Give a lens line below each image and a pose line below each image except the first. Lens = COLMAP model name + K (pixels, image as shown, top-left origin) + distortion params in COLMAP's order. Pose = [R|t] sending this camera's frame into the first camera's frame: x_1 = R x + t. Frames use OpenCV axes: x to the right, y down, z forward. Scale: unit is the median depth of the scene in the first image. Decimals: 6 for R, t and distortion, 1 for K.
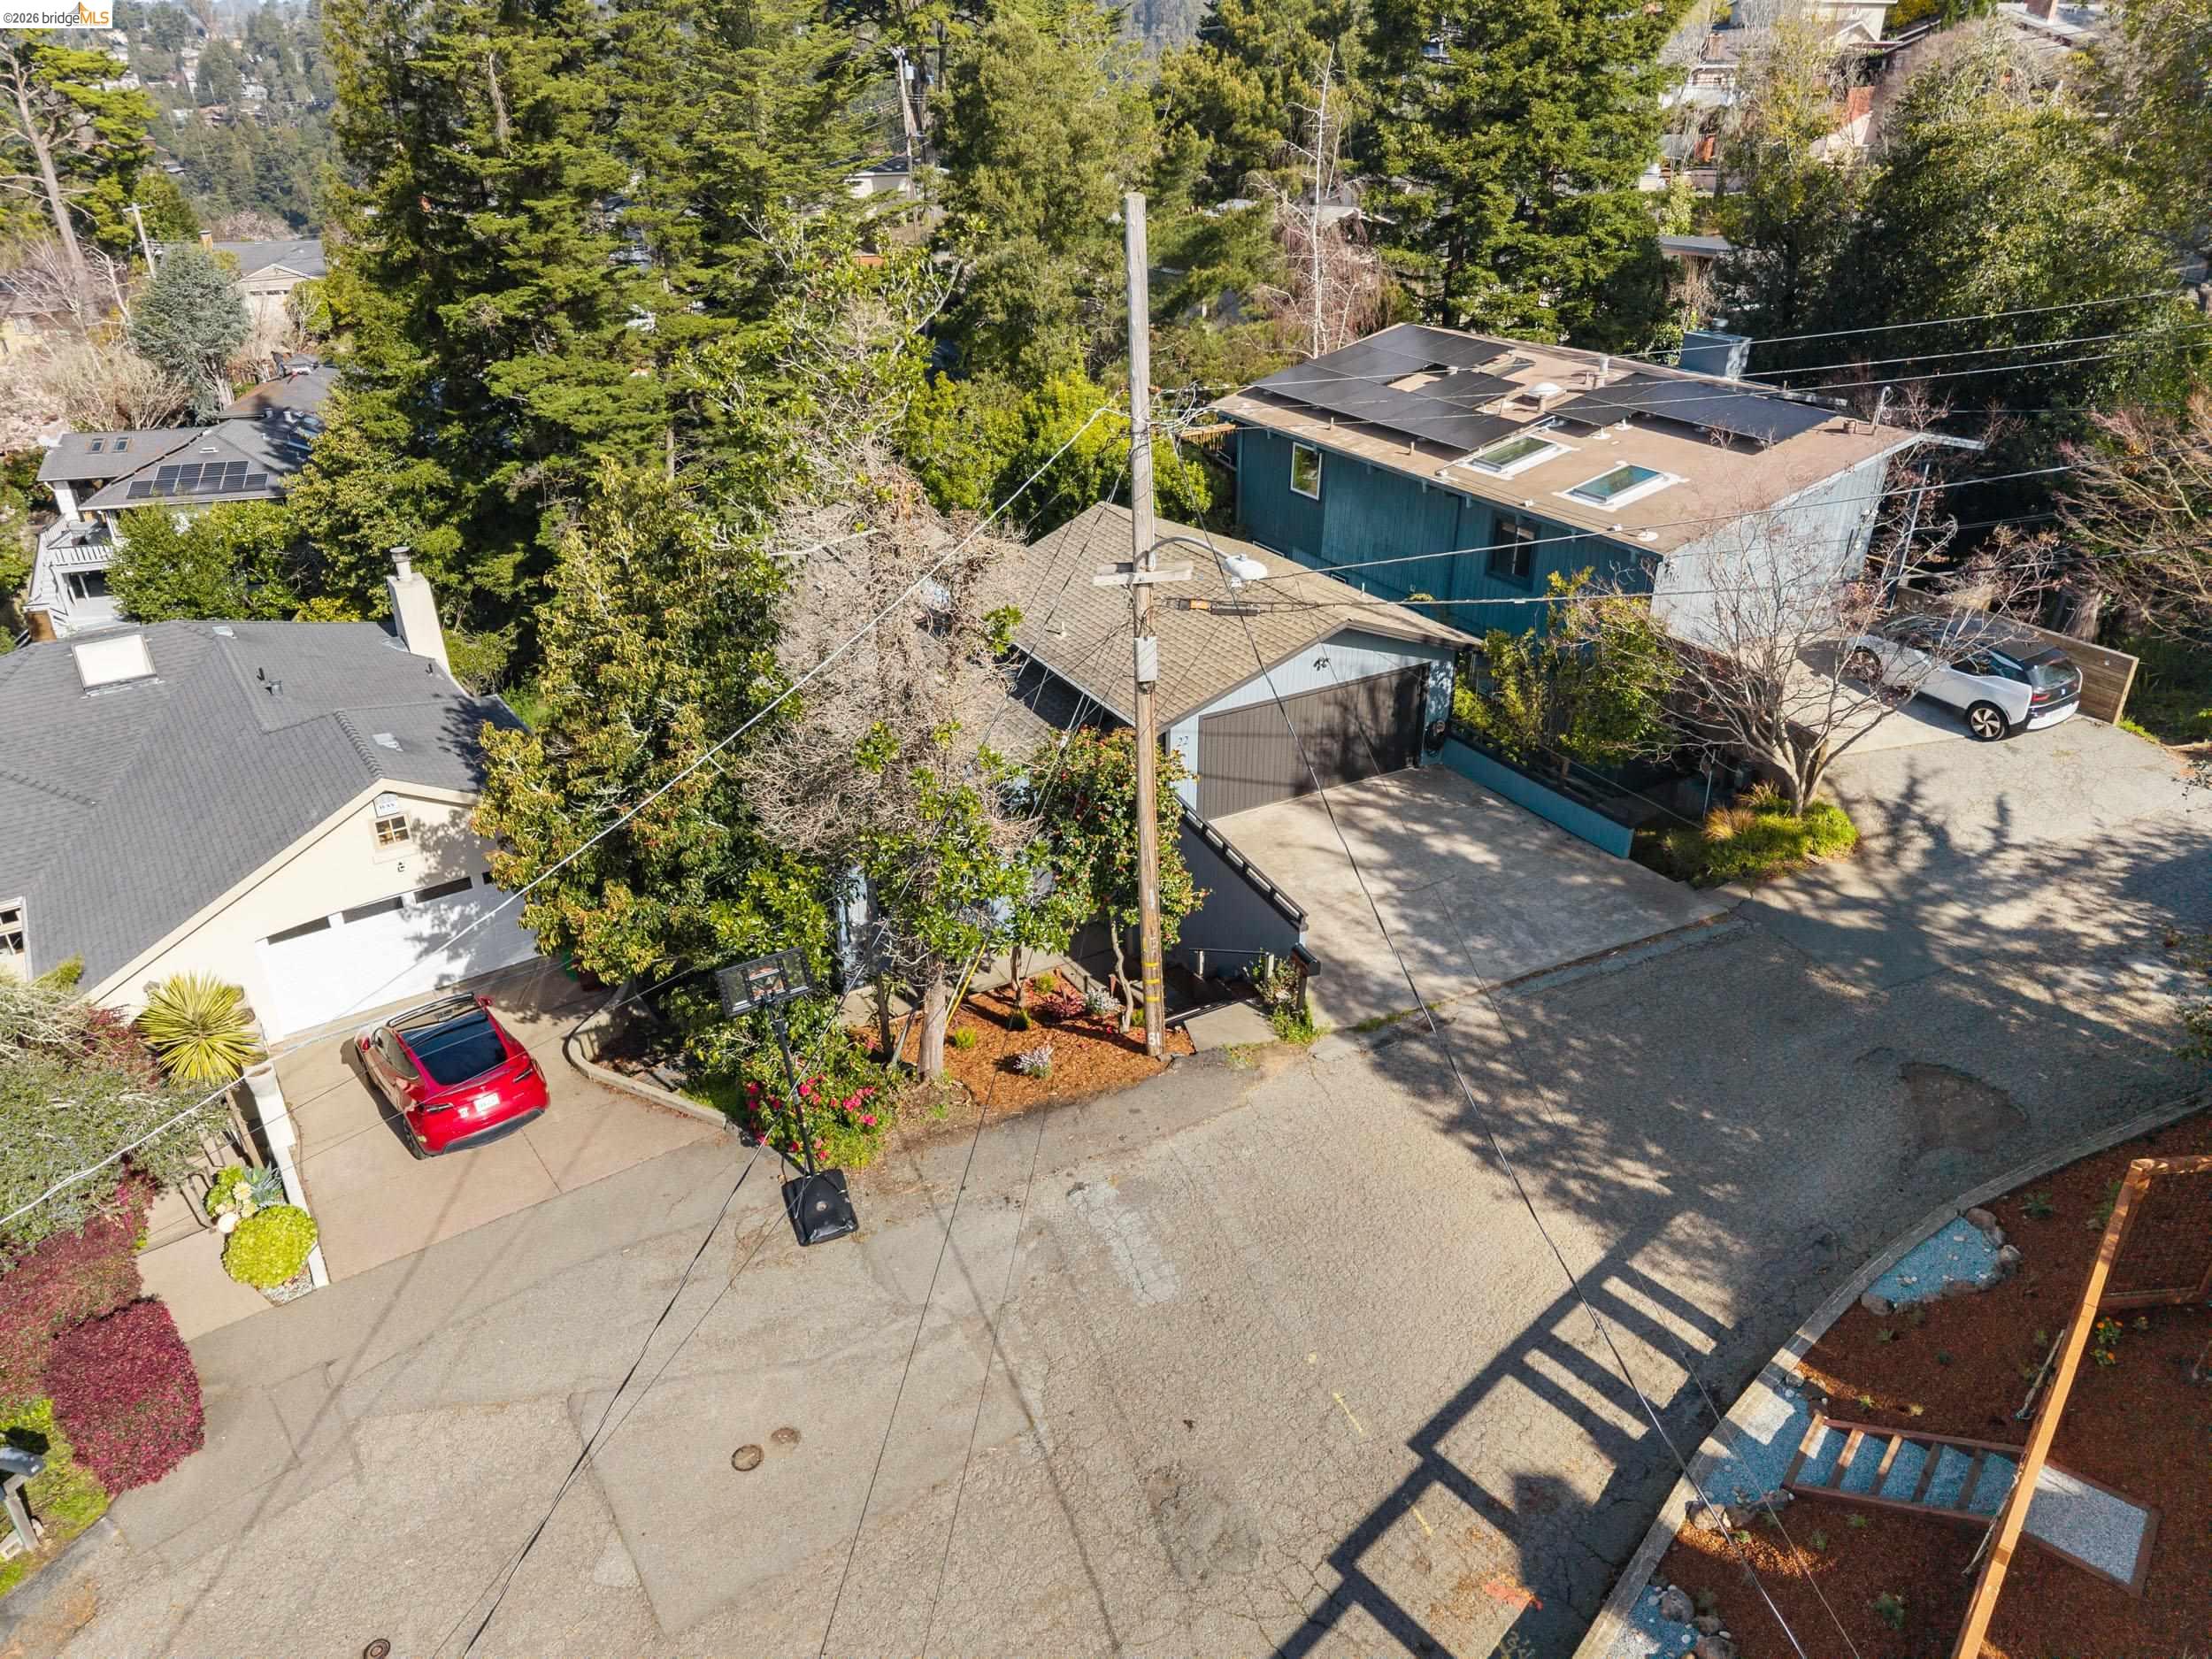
lens RADIAL K [[1500.1, 0, 1104.4], [0, 1500.1, 766.0], [0, 0, 1]] dist [-0.000630, -0.007791]
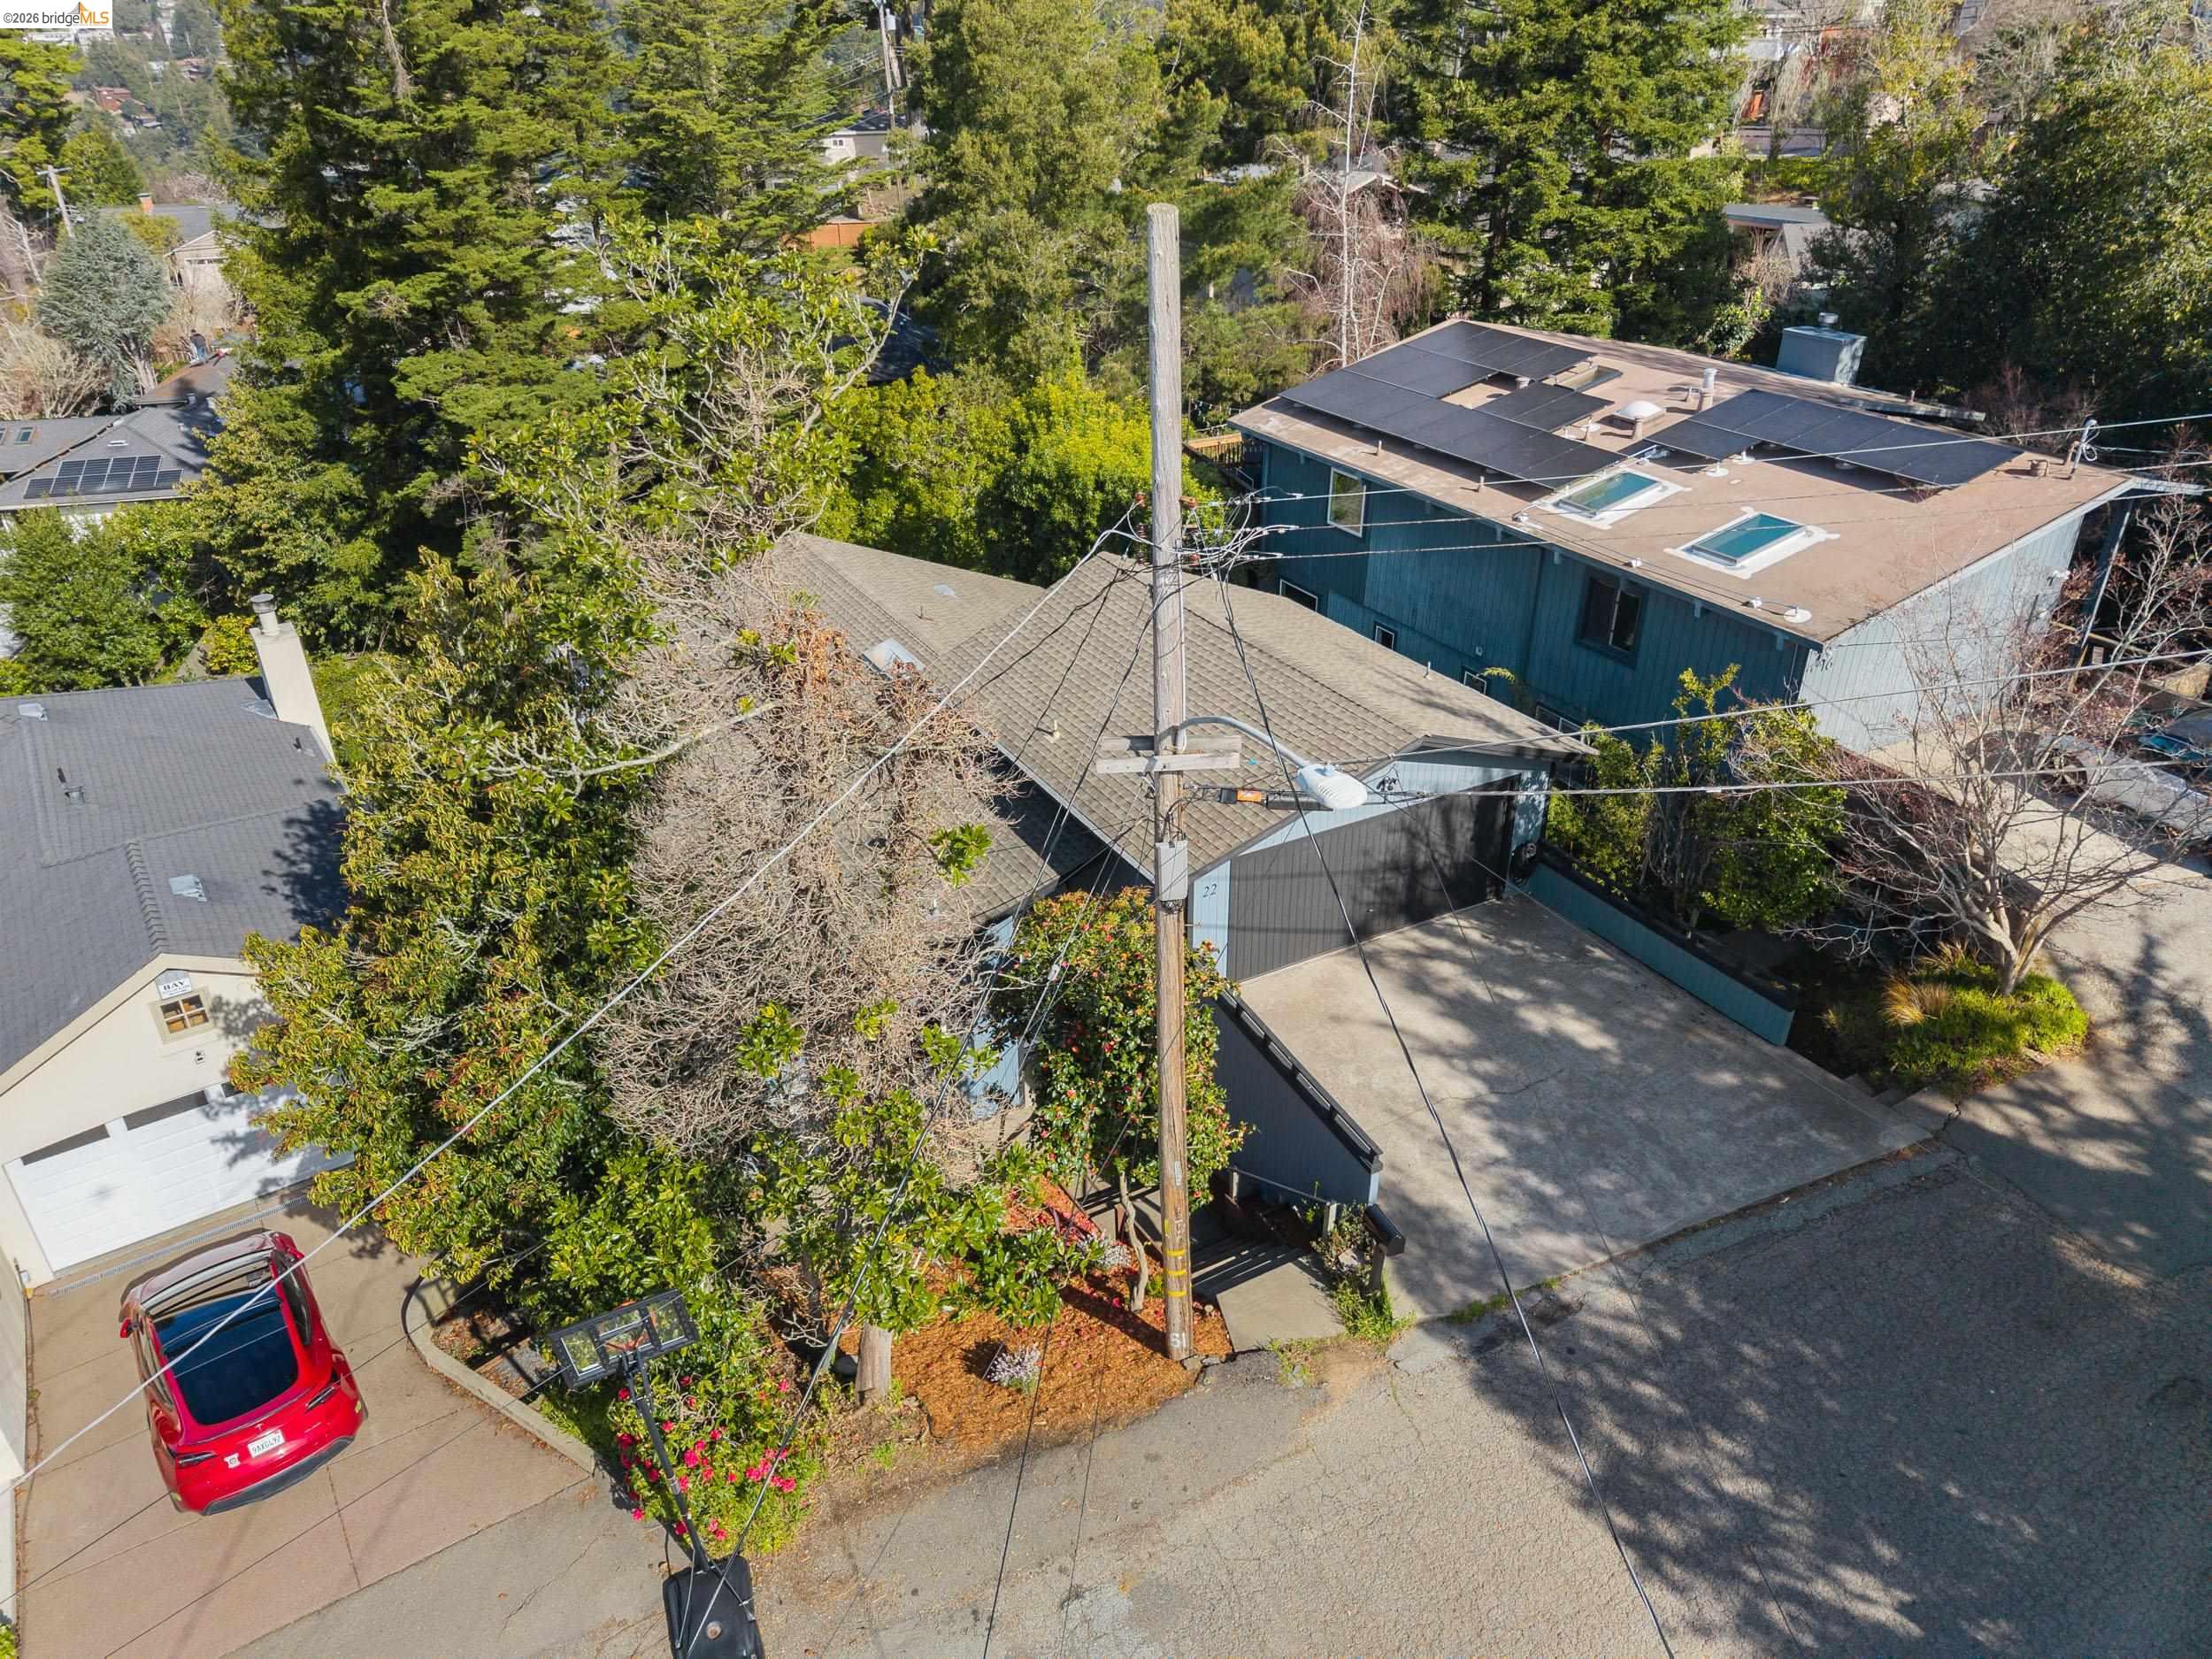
lens RADIAL K [[1497.8, 0, 1104.2], [0, 1497.8, 767.4], [0, 0, 1]] dist [-0.000710, -0.004308]
pose [[0.999998, -0.000628, 0.001836, -0.002864], [0.000578, 0.999626, 0.027341, -0.081953], [-0.001853, -0.027340, 0.999624, 0.183504]]
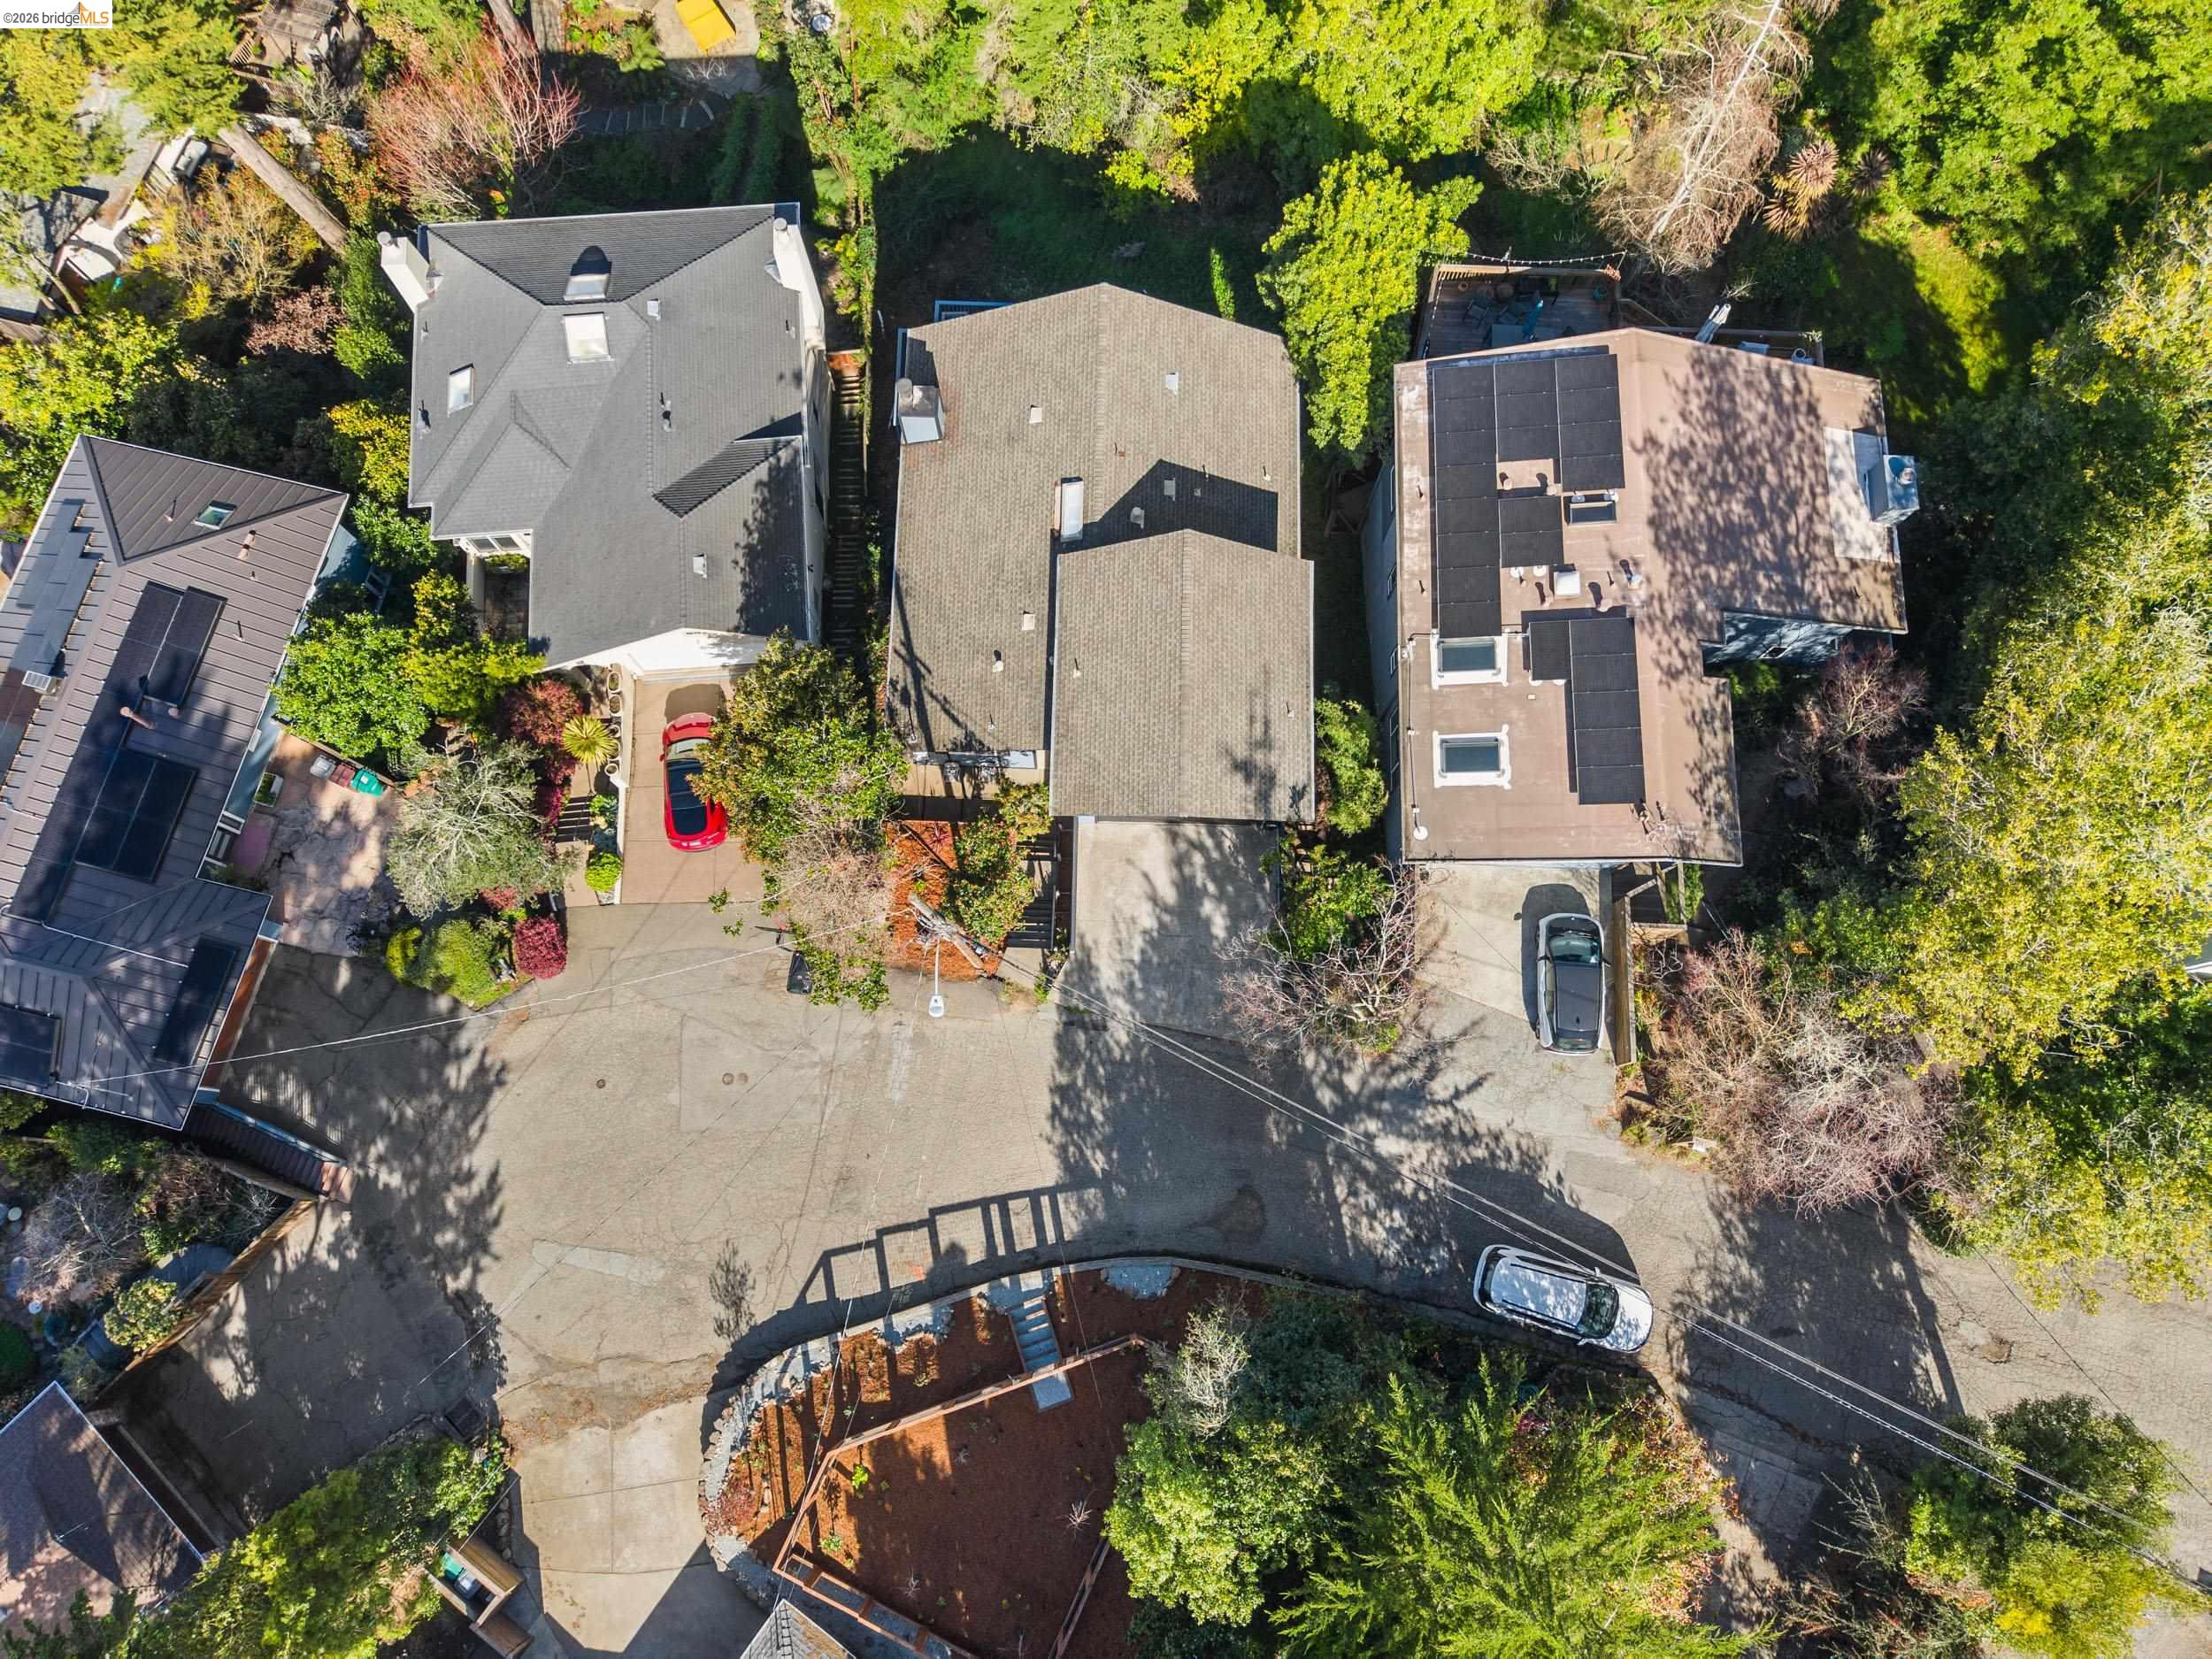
lens RADIAL K [[1533.4, 0, 1106.0], [0, 1533.4, 829.5], [0, 0, 1]] dist [0.020009, -0.001573]
pose [[0.861666, 0.491387, -0.126771, 0.246861], [-0.233896, 0.606243, 0.760107, -1.069185], [0.450360, -0.625307, 0.637312, -0.092841]]
